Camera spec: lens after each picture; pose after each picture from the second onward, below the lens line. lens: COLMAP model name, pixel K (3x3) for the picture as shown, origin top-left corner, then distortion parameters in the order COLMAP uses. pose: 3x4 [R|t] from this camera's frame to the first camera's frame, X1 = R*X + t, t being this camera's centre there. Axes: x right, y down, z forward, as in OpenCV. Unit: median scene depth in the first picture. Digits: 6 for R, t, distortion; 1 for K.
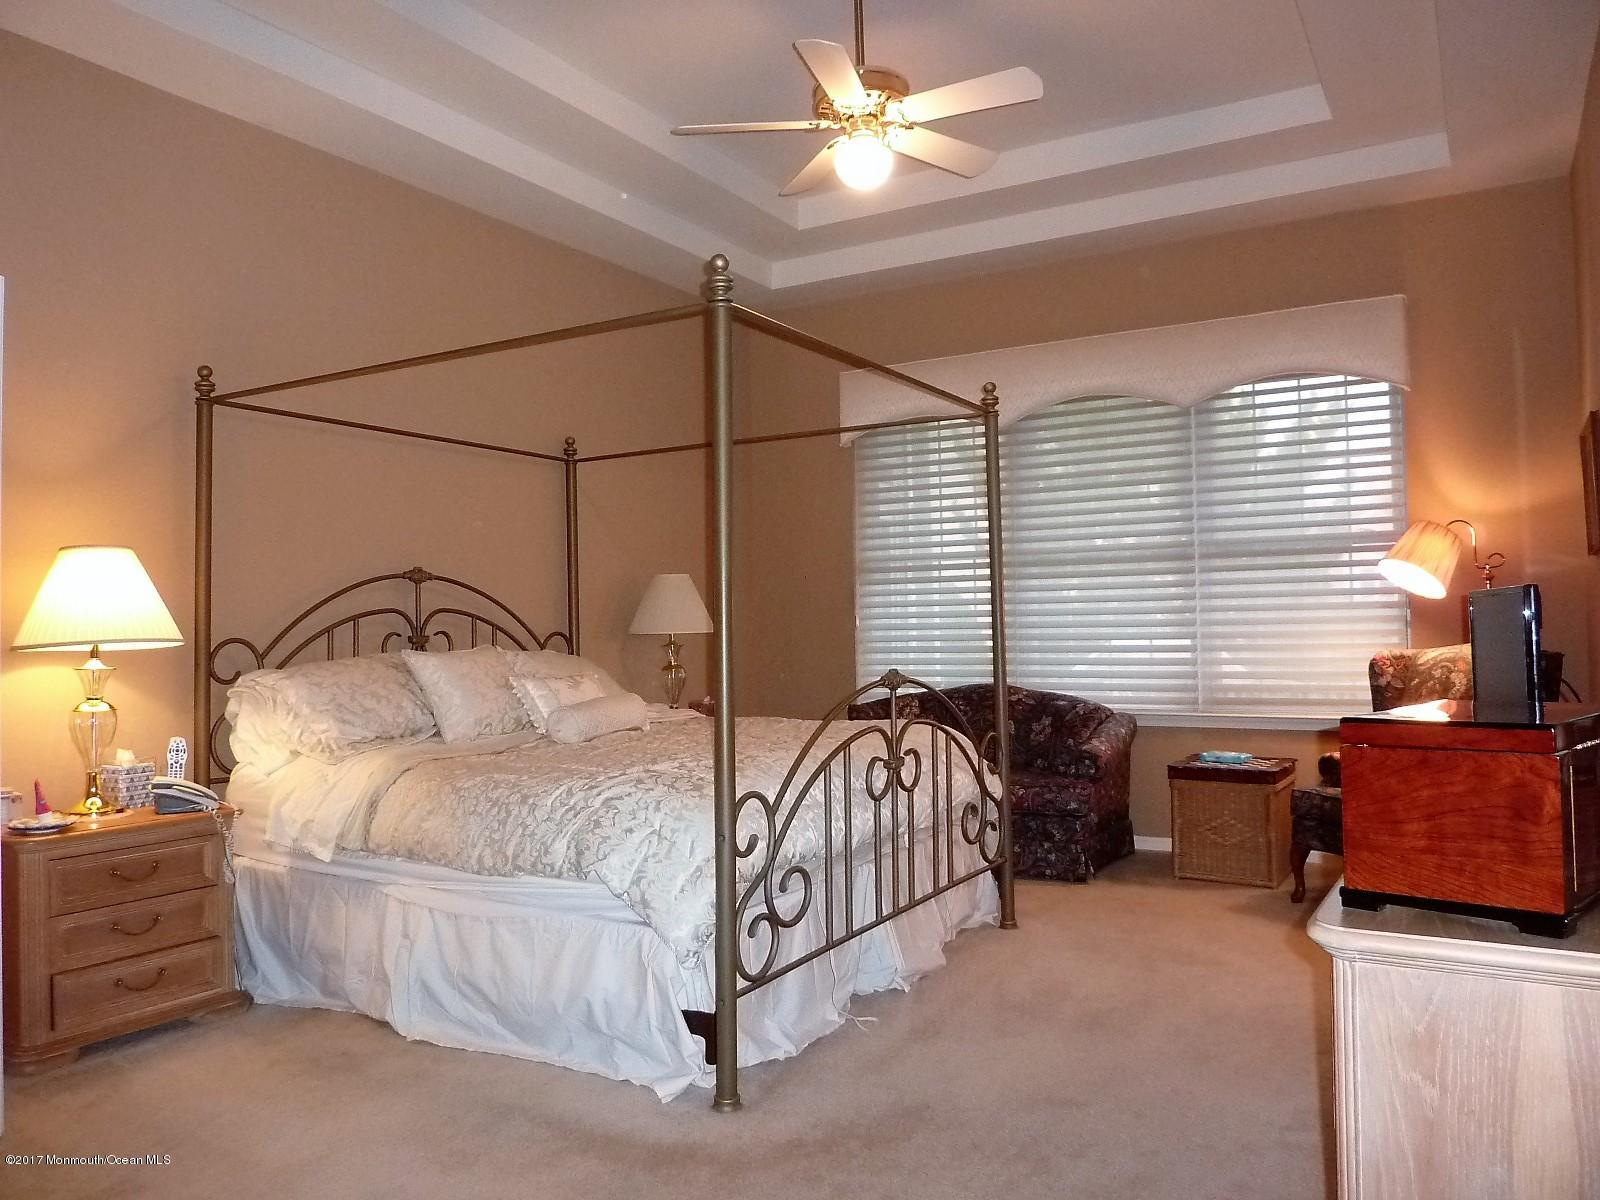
lens RADIAL K [[1197.3, 0, 799.7], [0, 1197.3, 602.1], [0, 0, 1]] dist [-0.027946, -0.010293]
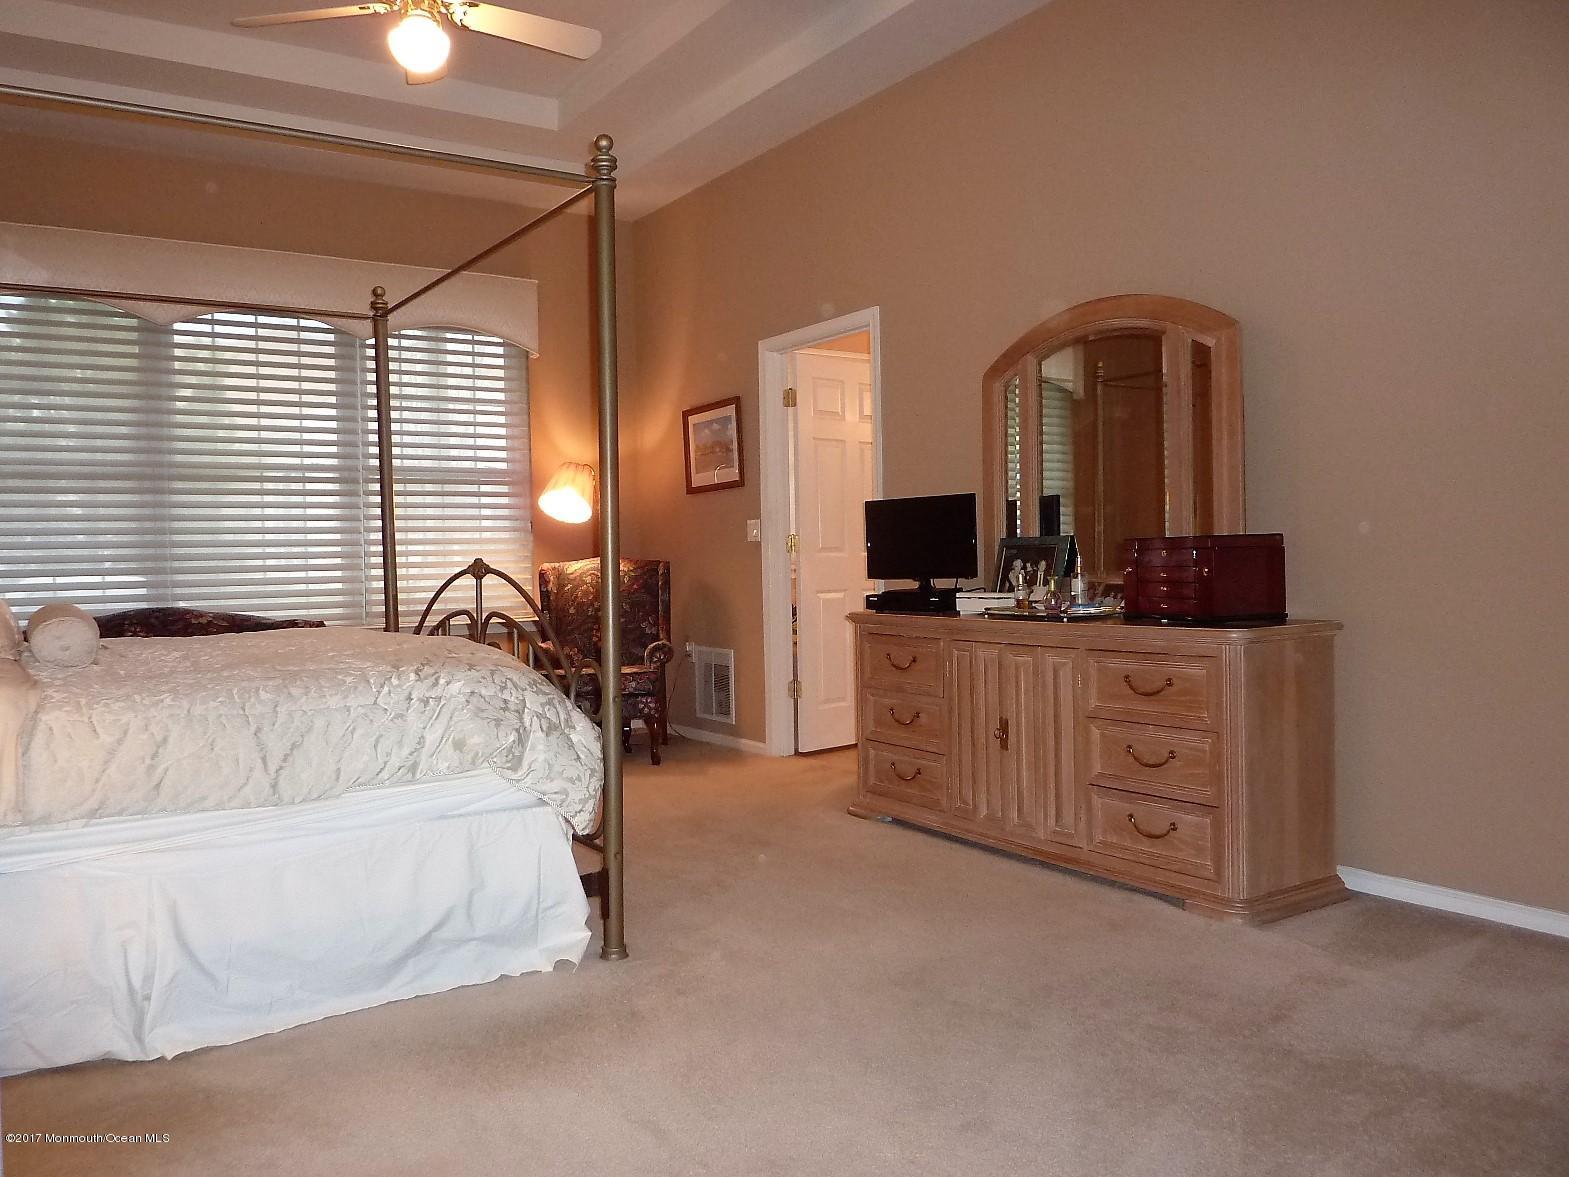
lens RADIAL K [[1174.1, 0, 782.9], [0, 1174.1, 587.1], [0, 0, 1]] dist [-0.027946, -0.010293]
pose [[0.441778, -0.013353, 0.897025, -0.451063], [-0.002269, 0.999869, 0.016002, 0.040680], [-0.897121, -0.009104, 0.441690, 0.206372]]
